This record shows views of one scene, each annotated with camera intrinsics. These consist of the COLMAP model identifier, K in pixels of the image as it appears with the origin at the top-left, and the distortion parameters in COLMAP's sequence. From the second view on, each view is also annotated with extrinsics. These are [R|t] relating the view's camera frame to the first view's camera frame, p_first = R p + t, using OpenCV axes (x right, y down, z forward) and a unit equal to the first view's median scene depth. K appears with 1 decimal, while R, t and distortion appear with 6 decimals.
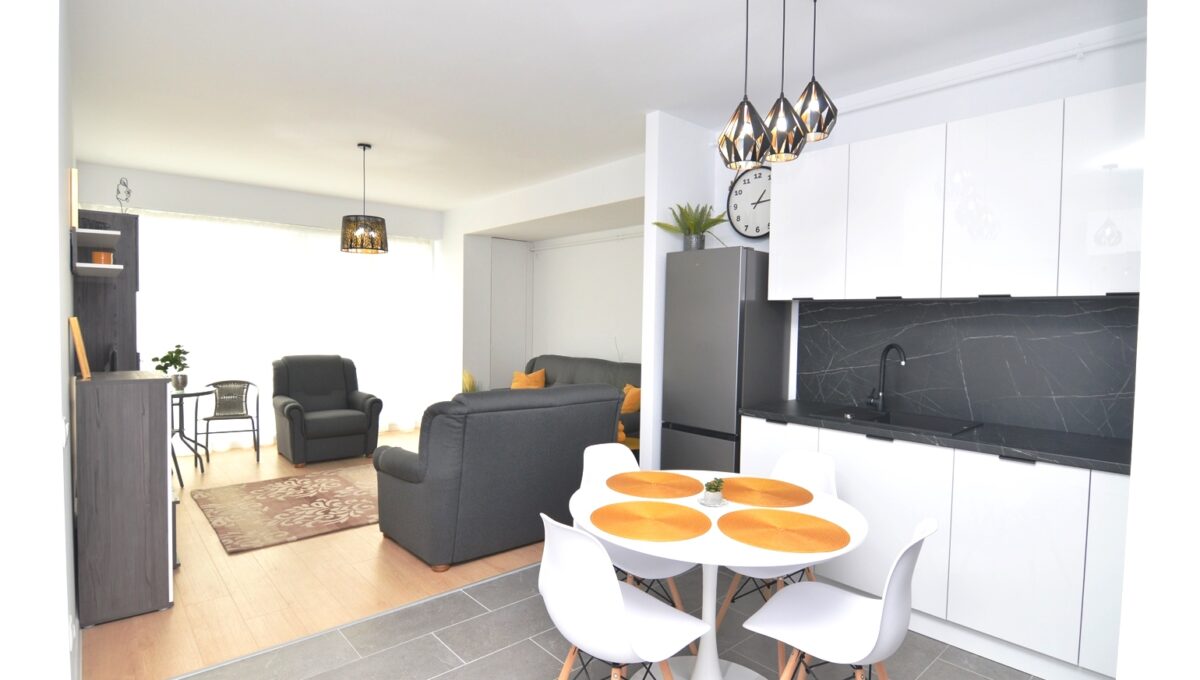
lens RADIAL K [[586.3, 0, 589.8], [0, 586.3, 341.8], [0, 0, 1]] dist [-0.013118, -0.007039]
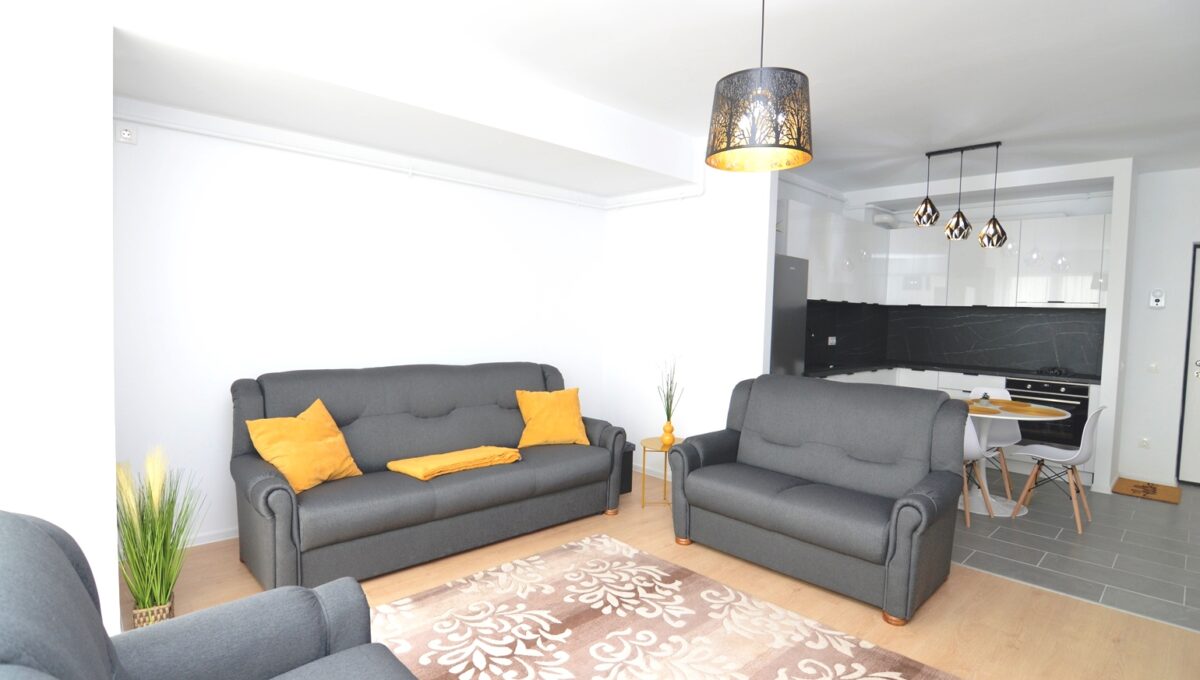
lens RADIAL K [[586.3, 0, 588.2], [0, 586.3, 340.5], [0, 0, 1]] dist [-0.013118, -0.007039]
pose [[-0.034390, -0.066220, 0.997212, -0.944906], [0.009469, 0.997736, 0.066582, -0.056134], [-0.999364, 0.011733, -0.033685, 1.301154]]
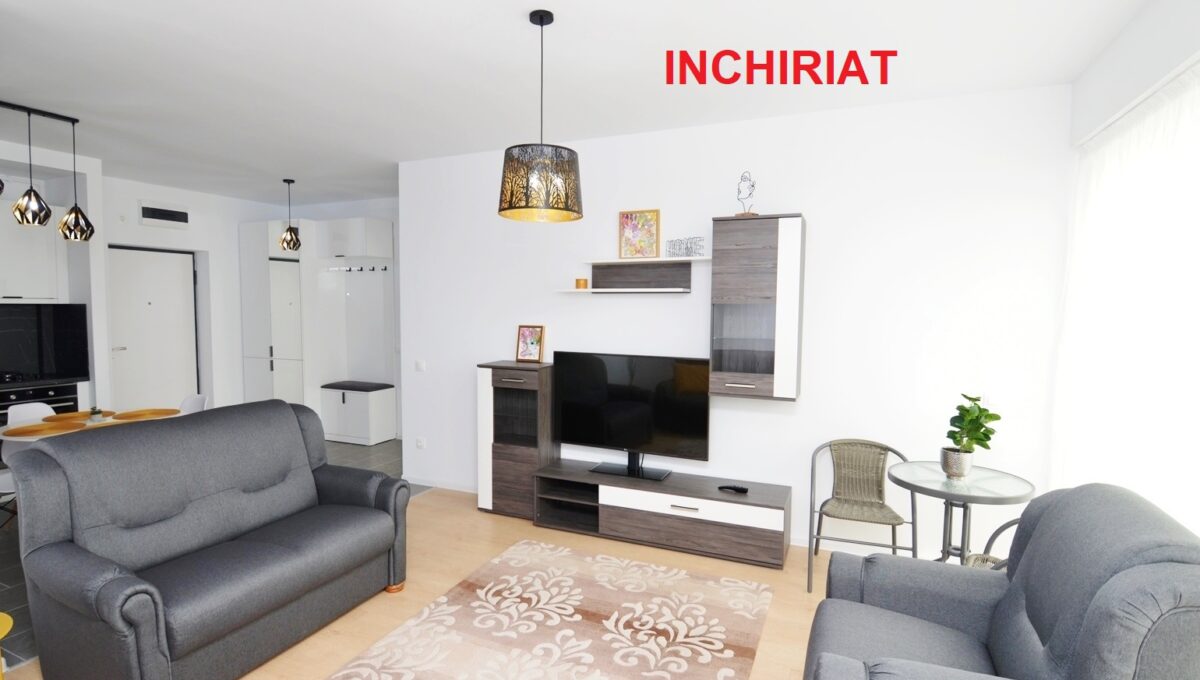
lens RADIAL K [[586.3, 0, 592.7], [0, 586.3, 342.9], [0, 0, 1]] dist [-0.013118, -0.007039]
pose [[-0.905231, 0.004483, -0.424896, -0.226319], [-0.036827, 0.995354, 0.088961, -0.099354], [0.423320, 0.096178, -0.900861, 1.723511]]
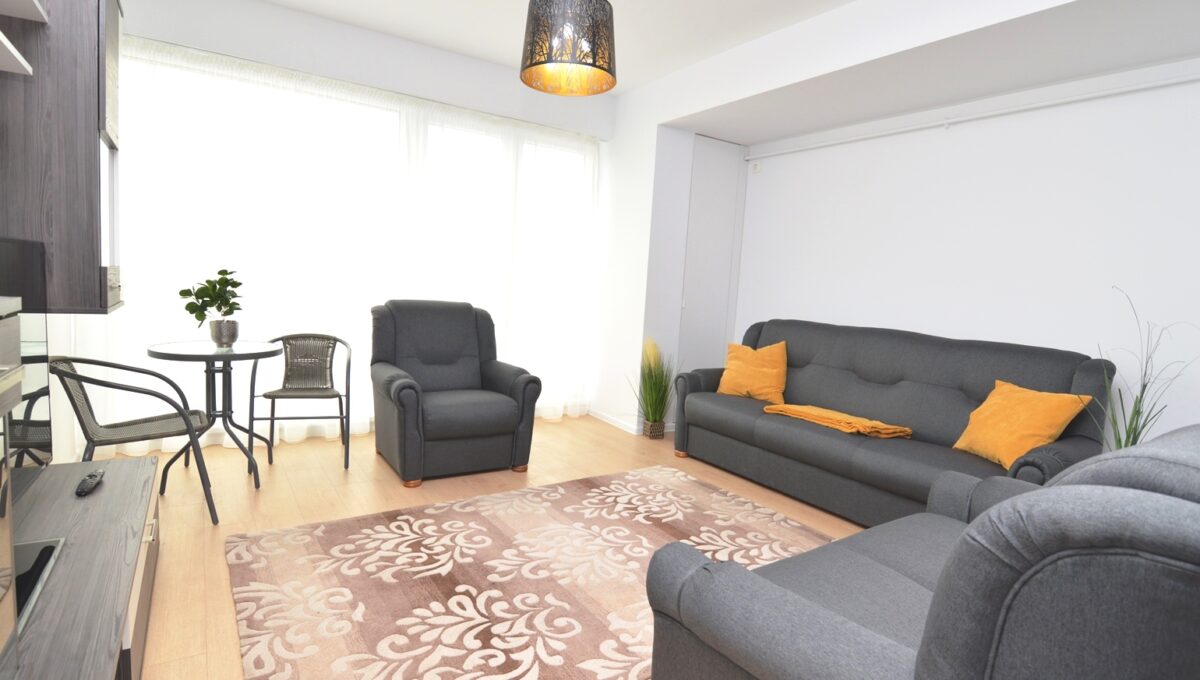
lens RADIAL K [[586.3, 0, 592.1], [0, 586.3, 340.6], [0, 0, 1]] dist [-0.013118, -0.007039]
pose [[0.990927, 0.054546, -0.122831, -0.336781], [-0.047593, 0.997132, 0.058852, 0.030814], [0.125689, -0.052472, 0.990681, 0.591881]]
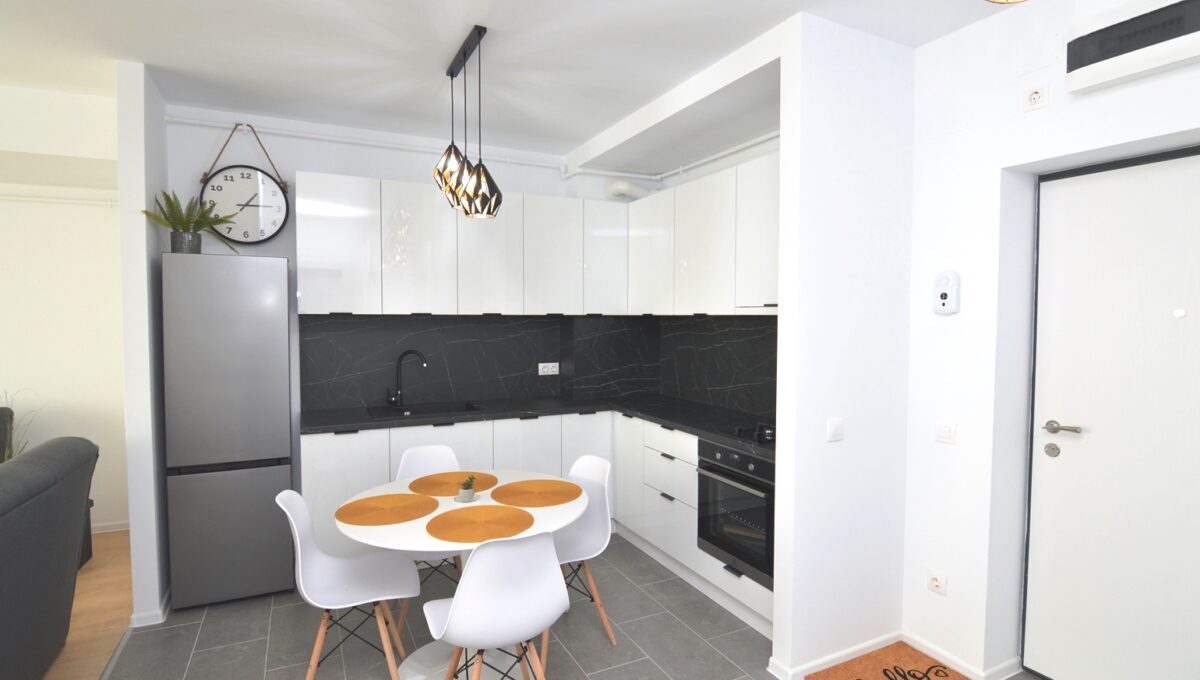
lens RADIAL K [[586.3, 0, 611.9], [0, 586.3, 339.6], [0, 0, 1]] dist [-0.013118, -0.007039]
pose [[0.240512, -0.054175, 0.969133, -0.438130], [0.039245, 0.998168, 0.046058, -0.044875], [-0.969853, 0.026956, 0.242197, 0.217315]]
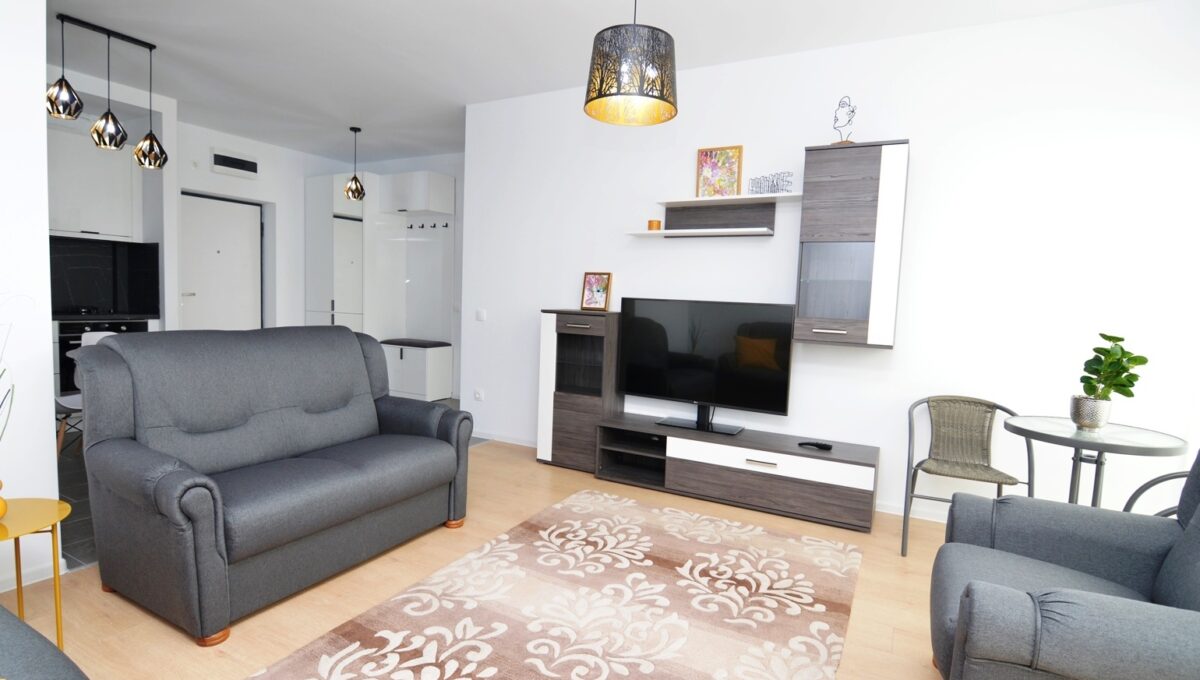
lens RADIAL K [[586.3, 0, 592.7], [0, 586.3, 343.1], [0, 0, 1]] dist [-0.013118, -0.007039]
pose [[-0.935781, -0.023319, -0.351811, -0.214113], [-0.064718, 0.992218, 0.106376, -0.013696], [0.346592, 0.122313, -0.930007, 1.667651]]
